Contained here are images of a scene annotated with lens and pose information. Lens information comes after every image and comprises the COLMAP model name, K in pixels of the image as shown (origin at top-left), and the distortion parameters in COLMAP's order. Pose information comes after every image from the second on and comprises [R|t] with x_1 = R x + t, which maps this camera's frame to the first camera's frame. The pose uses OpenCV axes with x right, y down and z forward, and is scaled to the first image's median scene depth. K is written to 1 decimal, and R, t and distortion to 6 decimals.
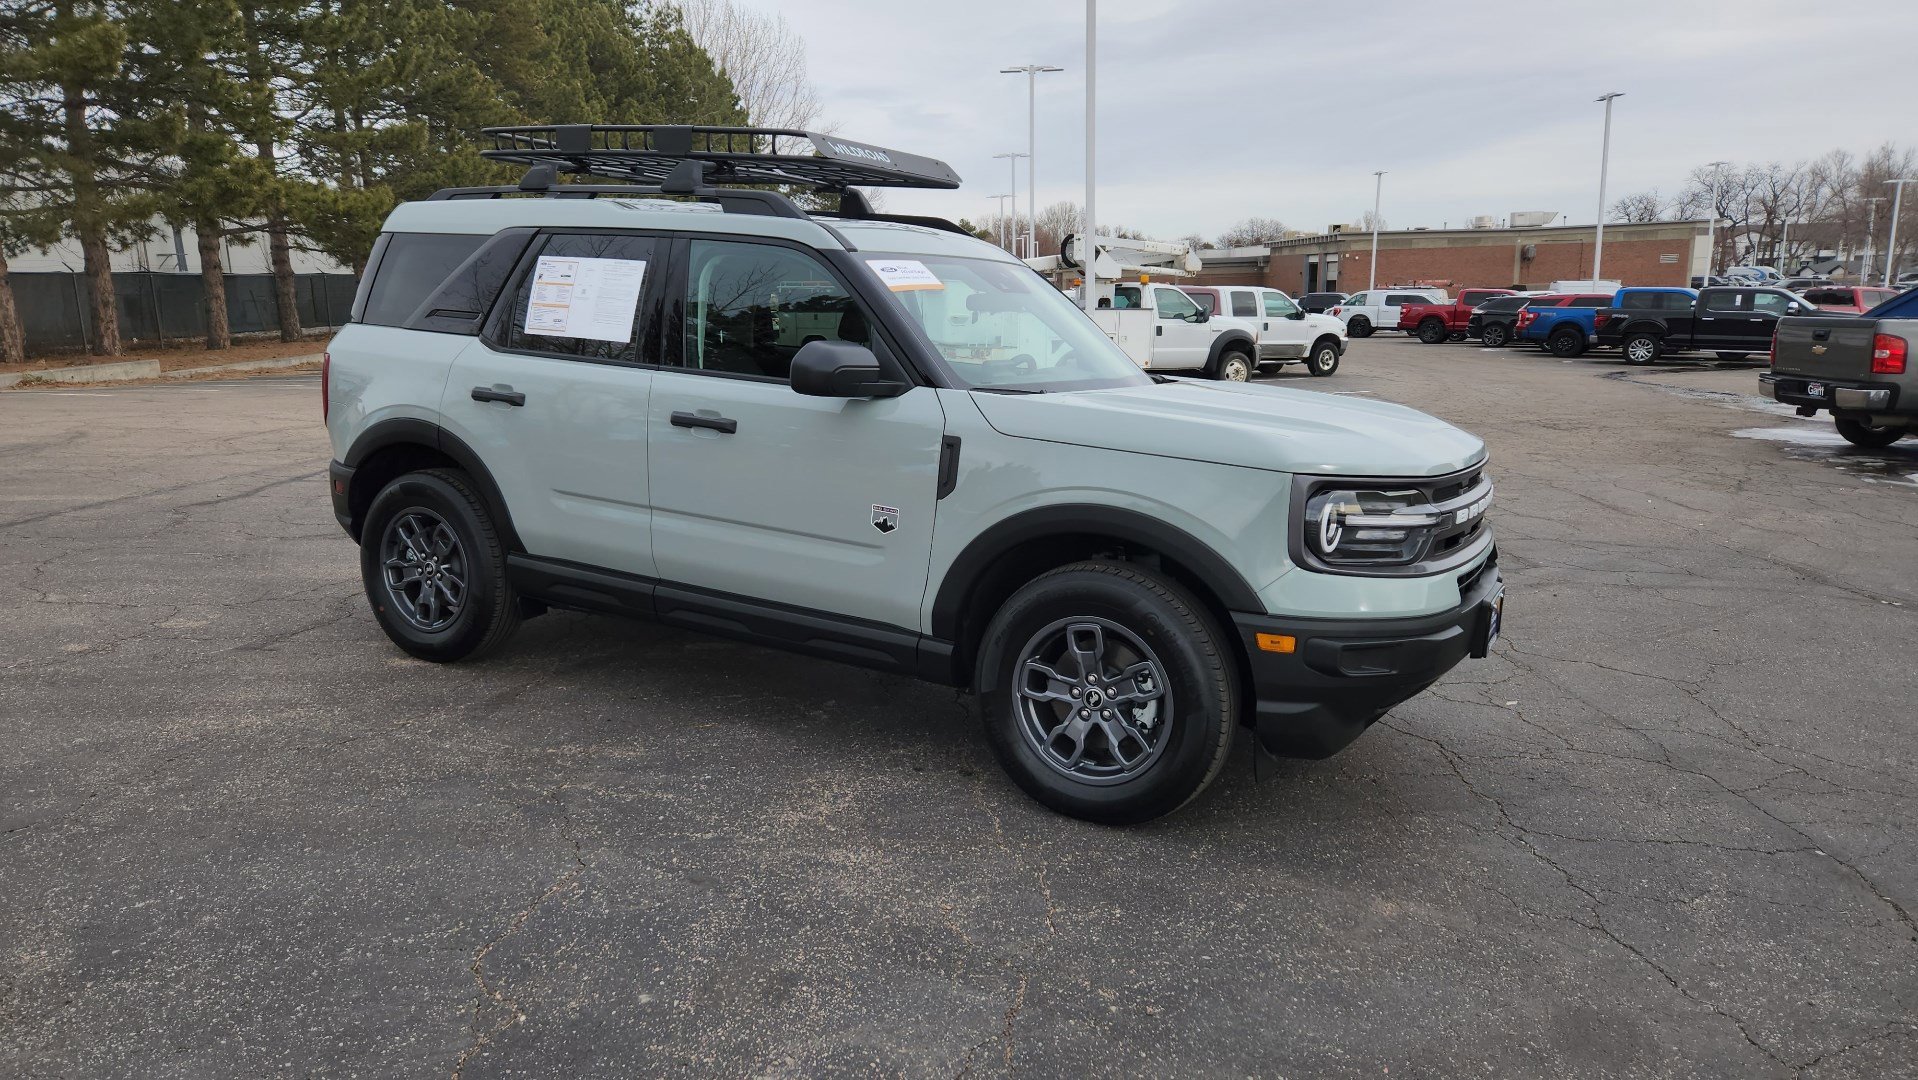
lens RADIAL K [[1315.0, 0, 958.3], [0, 1315.0, 561.9], [0, 0, 1]] dist [0.074755, -0.062589]
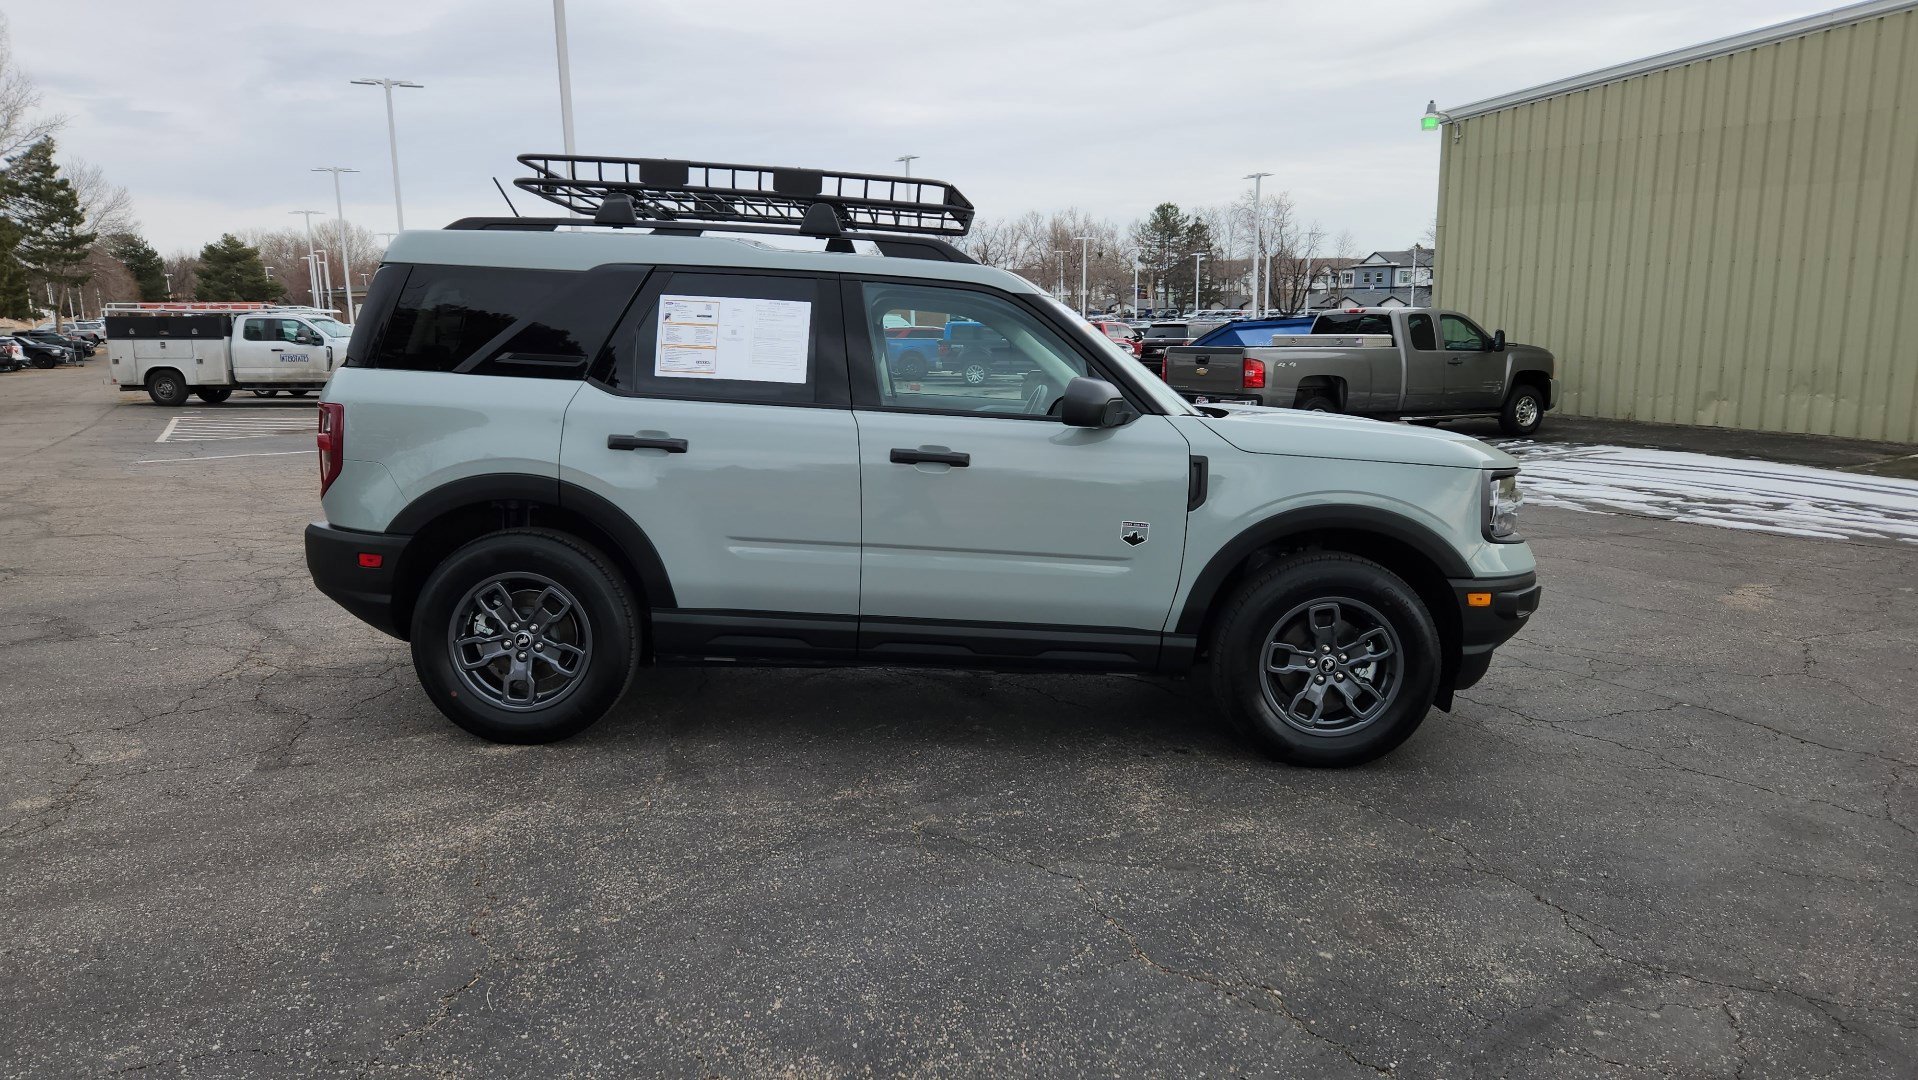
lens RADIAL K [[1307.5, 0, 929.1], [0, 1307.5, 543.0], [0, 0, 1]] dist [0.072705, -0.057270]
pose [[0.862469, -0.083267, 0.499213, -0.726767], [0.099606, 0.995008, -0.006123, -0.033334], [-0.496211, 0.055006, 0.866458, 0.115422]]
